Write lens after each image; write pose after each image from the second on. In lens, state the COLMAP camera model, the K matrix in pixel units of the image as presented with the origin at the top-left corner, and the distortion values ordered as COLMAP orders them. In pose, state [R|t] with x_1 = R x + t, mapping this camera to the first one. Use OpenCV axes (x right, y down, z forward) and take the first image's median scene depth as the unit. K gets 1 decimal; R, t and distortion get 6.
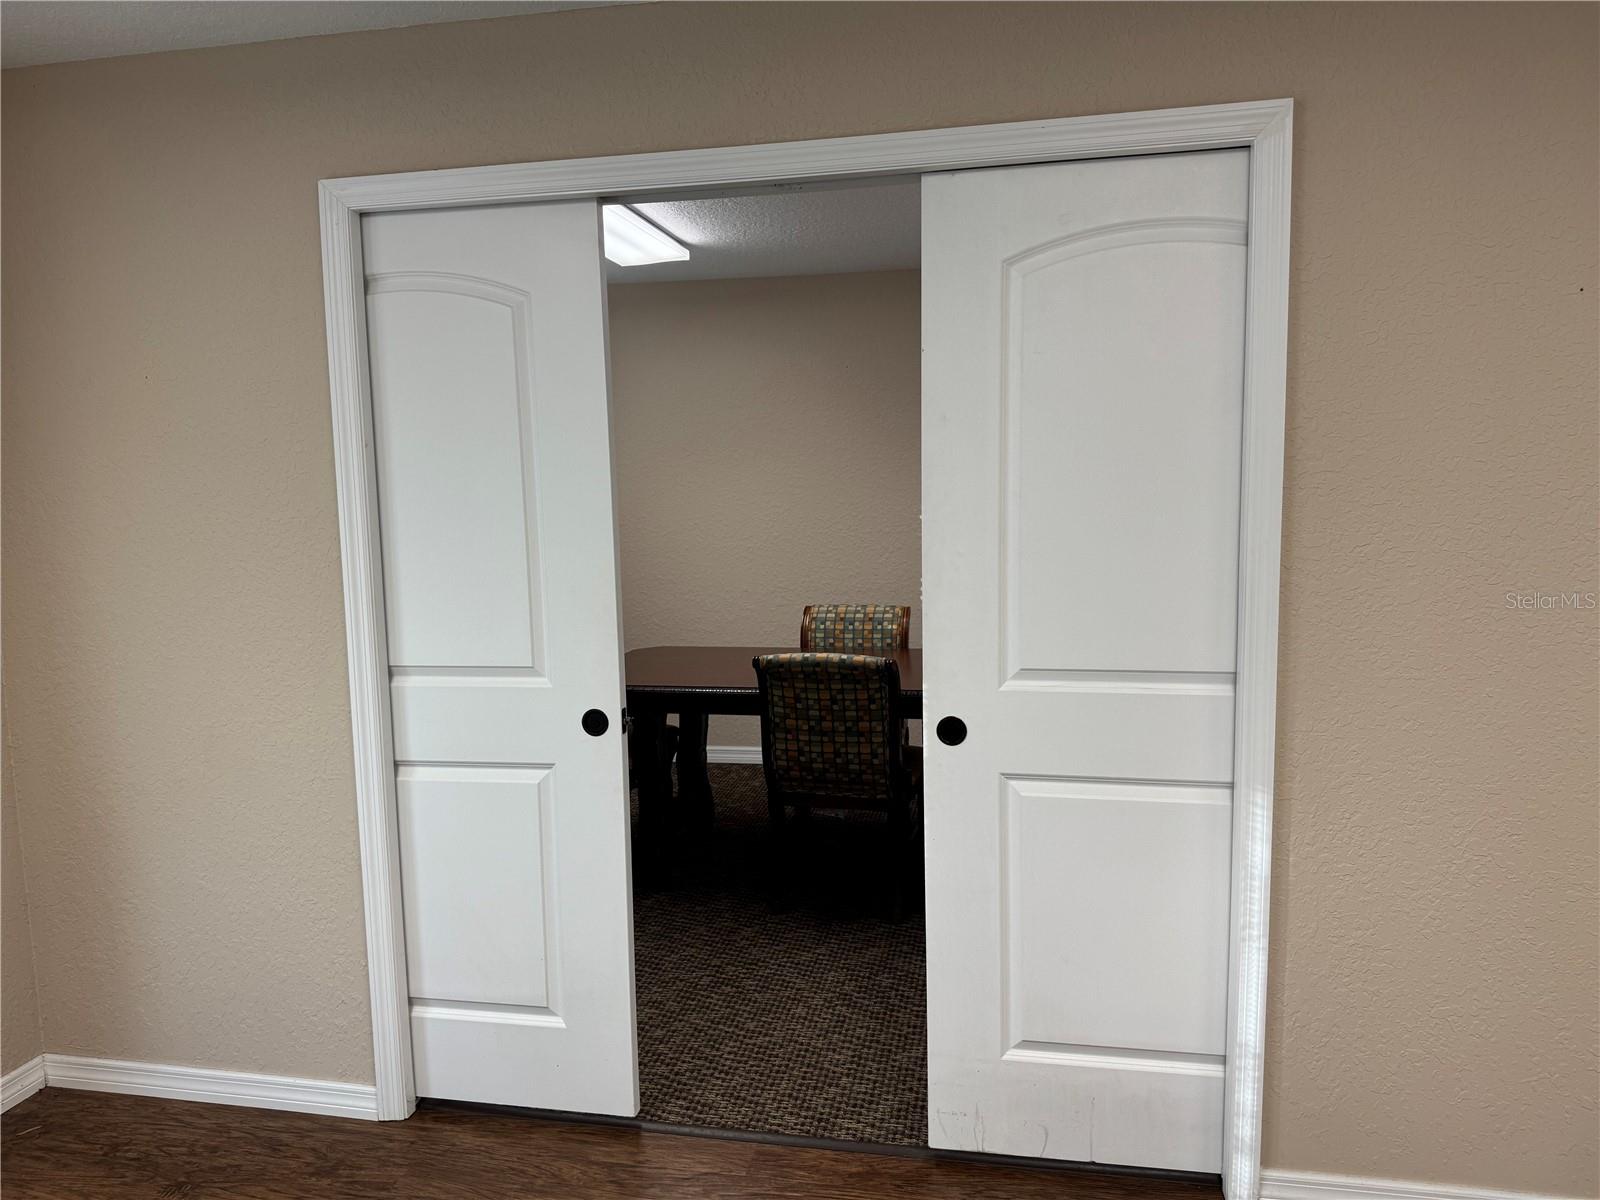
lens RADIAL K [[1123.3, 0, 800.0], [0, 1123.3, 600.0], [0, 0, 1]] dist [0.071976, -0.081529]
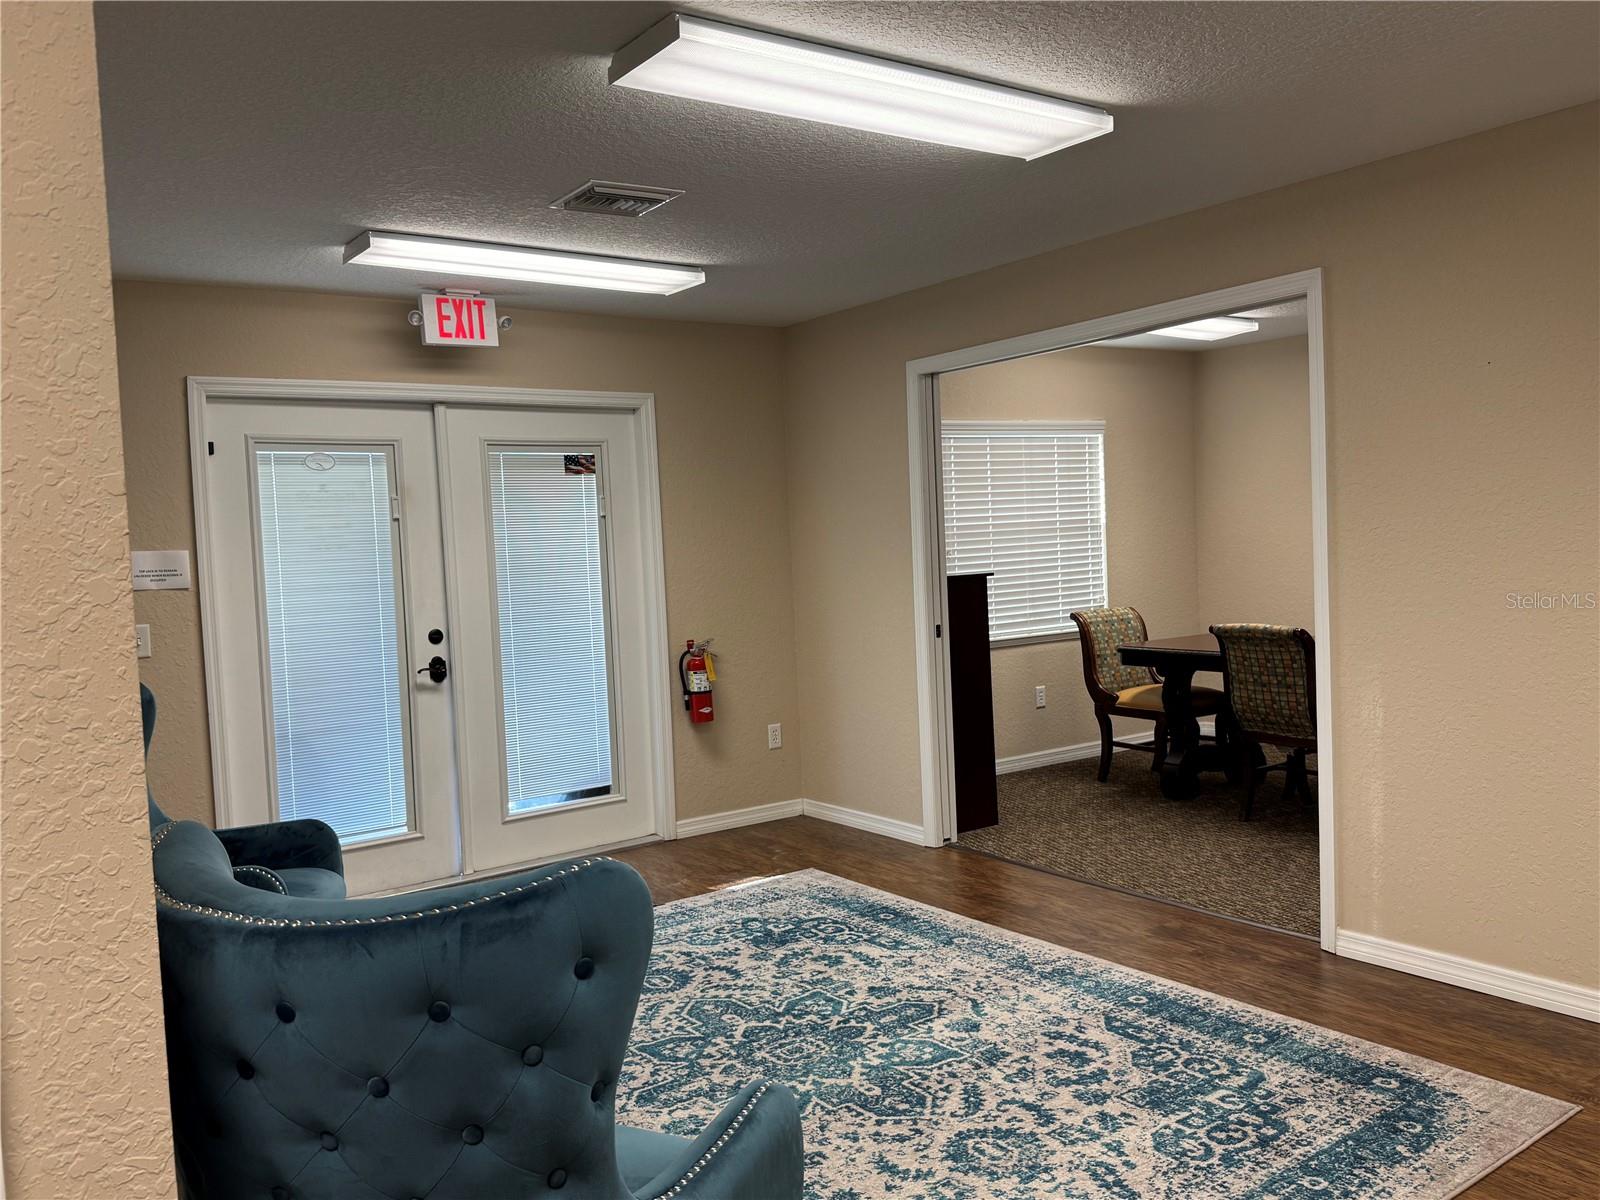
lens RADIAL K [[1263.7, 0, 796.6], [0, 1263.7, 603.8], [0, 0, 1]] dist [0.158978, -0.289770]
pose [[0.730254, 0.022565, -0.682803, 0.662773], [-0.046579, 0.998773, -0.016809, 0.073347], [0.681586, 0.044080, 0.730410, -0.514374]]
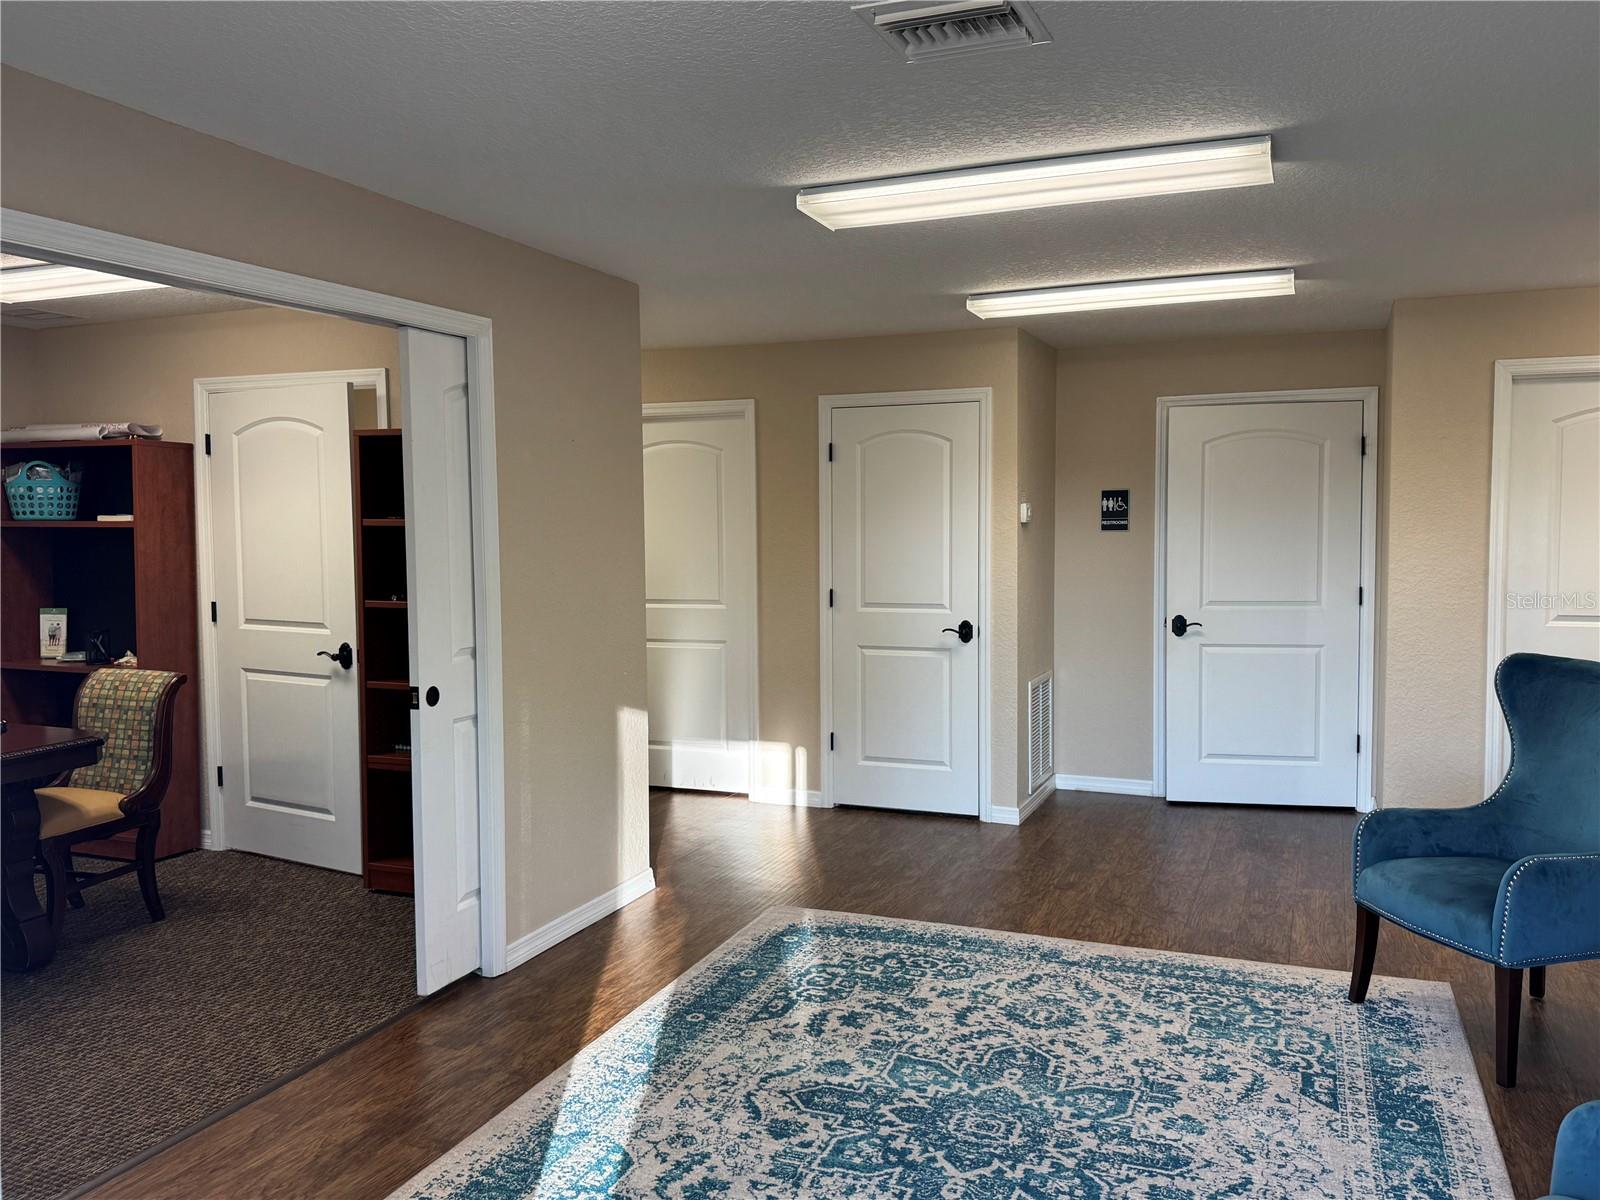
lens RADIAL K [[1270.6, 0, 805.1], [0, 1270.6, 596.9], [0, 0, 1]] dist [0.164612, -0.305430]
pose [[0.182950, -0.042287, 0.982212, -0.834516], [0.116441, 0.992974, 0.021061, 0.004588], [-0.976202, 0.110517, 0.186588, 0.109576]]
